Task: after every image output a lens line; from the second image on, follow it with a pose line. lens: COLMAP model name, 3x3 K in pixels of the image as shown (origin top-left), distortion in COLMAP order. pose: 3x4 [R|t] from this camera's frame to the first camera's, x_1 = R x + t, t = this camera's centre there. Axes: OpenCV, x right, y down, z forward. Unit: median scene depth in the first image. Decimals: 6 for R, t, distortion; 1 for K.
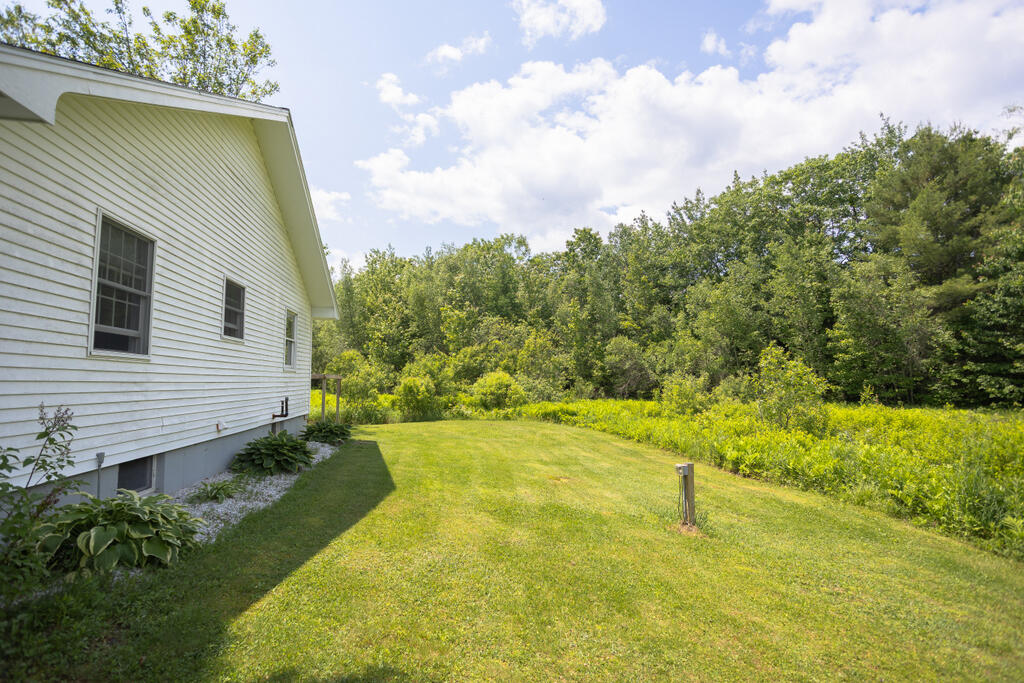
lens RADIAL K [[500.7, 0, 512.0], [0, 500.7, 341.5], [0, 0, 1]] dist [-0.025693, 0.023076]
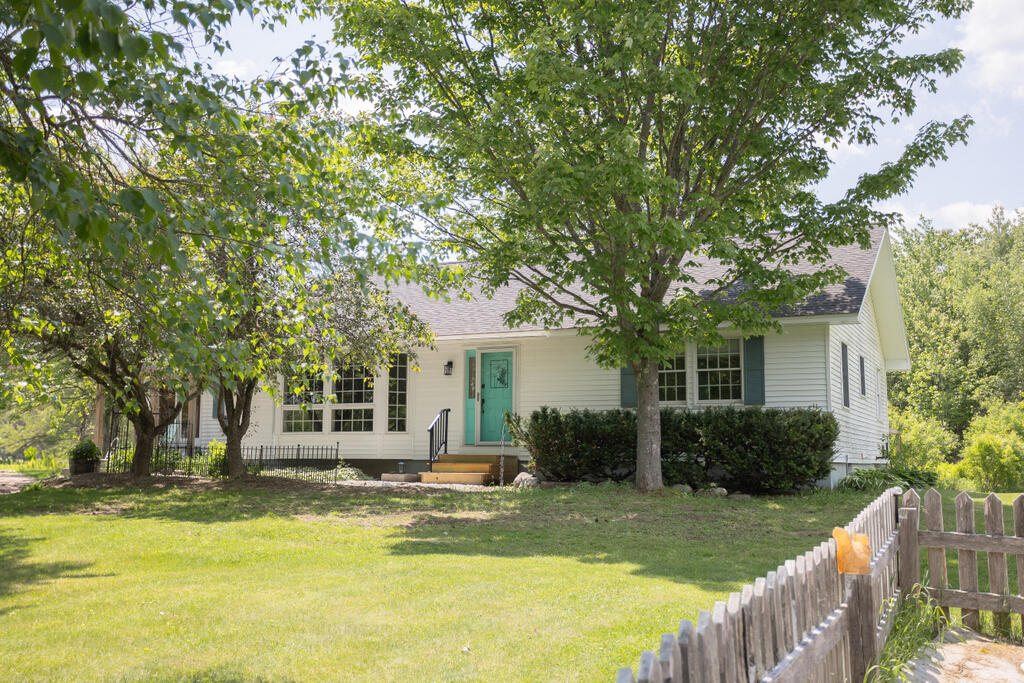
lens RADIAL K [[1048.5, 0, 512.0], [0, 1048.5, 341.5], [0, 0, 1]] dist [0.003673, 0.017442]
pose [[0.824990, -0.059933, -0.561961, 0.073004], [0.038633, 0.998016, -0.049723, -0.011346], [0.563826, 0.019311, 0.825668, -0.512131]]
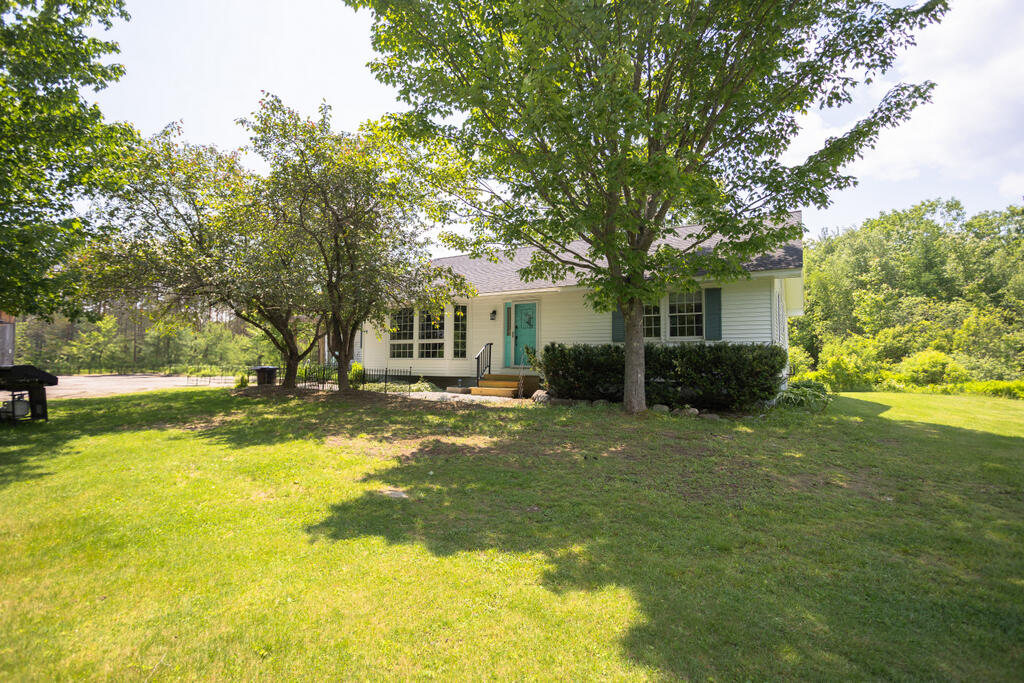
lens RADIAL K [[500.7, 0, 512.0], [0, 500.7, 341.5], [0, 0, 1]] dist [-0.025693, 0.023076]
pose [[0.766984, -0.022585, -0.641268, -0.028002], [0.041808, 0.999016, 0.014820, -0.010661], [0.640302, -0.038177, 0.767174, -0.323786]]
